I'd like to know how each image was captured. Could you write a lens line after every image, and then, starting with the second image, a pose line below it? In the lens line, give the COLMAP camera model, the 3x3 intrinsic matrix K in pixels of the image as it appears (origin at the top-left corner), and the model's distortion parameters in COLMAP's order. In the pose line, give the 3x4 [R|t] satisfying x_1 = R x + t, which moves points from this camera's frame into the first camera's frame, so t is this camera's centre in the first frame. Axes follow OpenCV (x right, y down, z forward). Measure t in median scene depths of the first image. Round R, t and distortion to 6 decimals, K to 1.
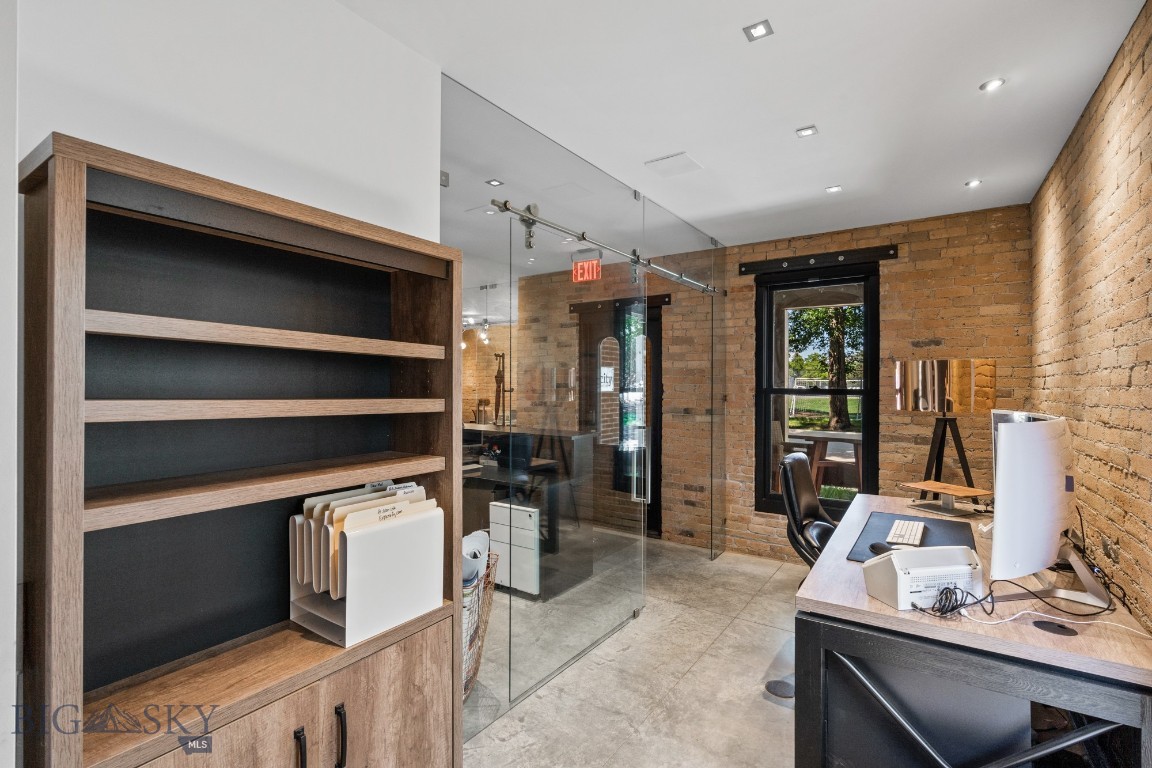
lens RADIAL K [[533.2, 0, 583.8], [0, 533.2, 383.2], [0, 0, 1]] dist [0.003499, 0.001839]
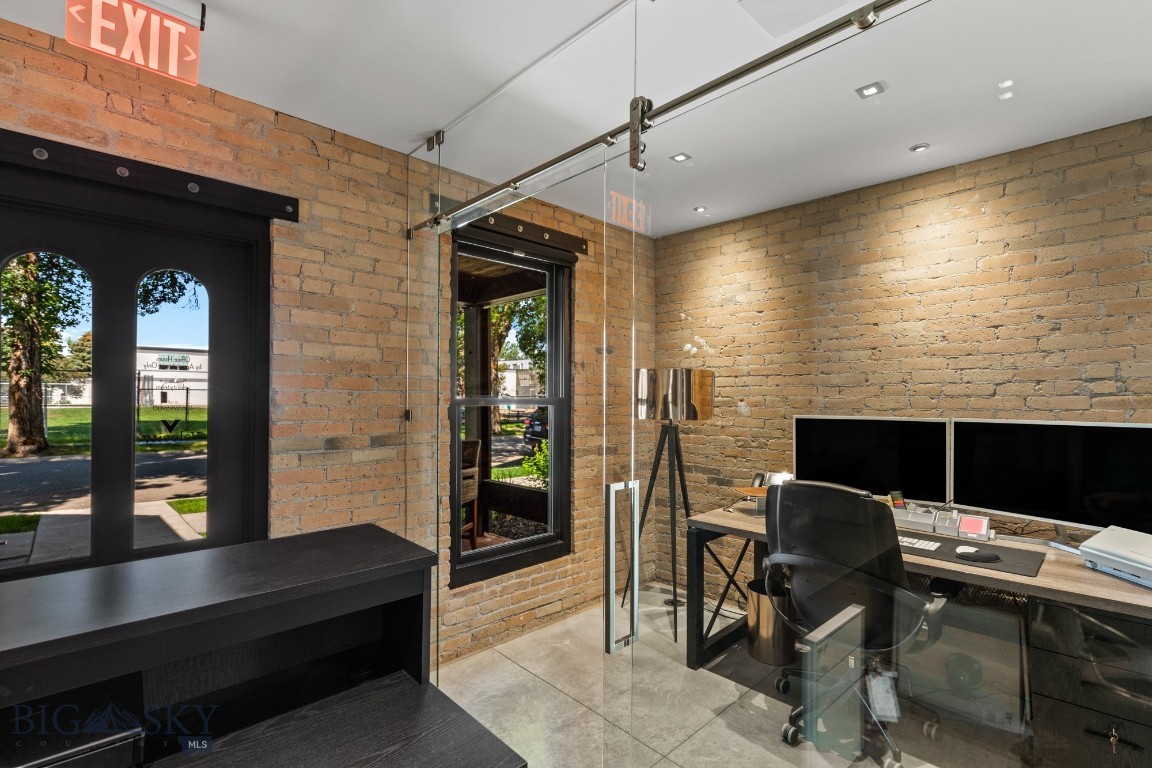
lens RADIAL K [[533.2, 0, 580.8], [0, 533.2, 391.1], [0, 0, 1]] dist [0.003499, 0.001839]
pose [[0.204947, 0.004316, 0.978764, -0.277866], [-0.009009, 0.999956, -0.002523, 0.001526], [-0.978732, -0.008300, 0.204977, 0.732528]]
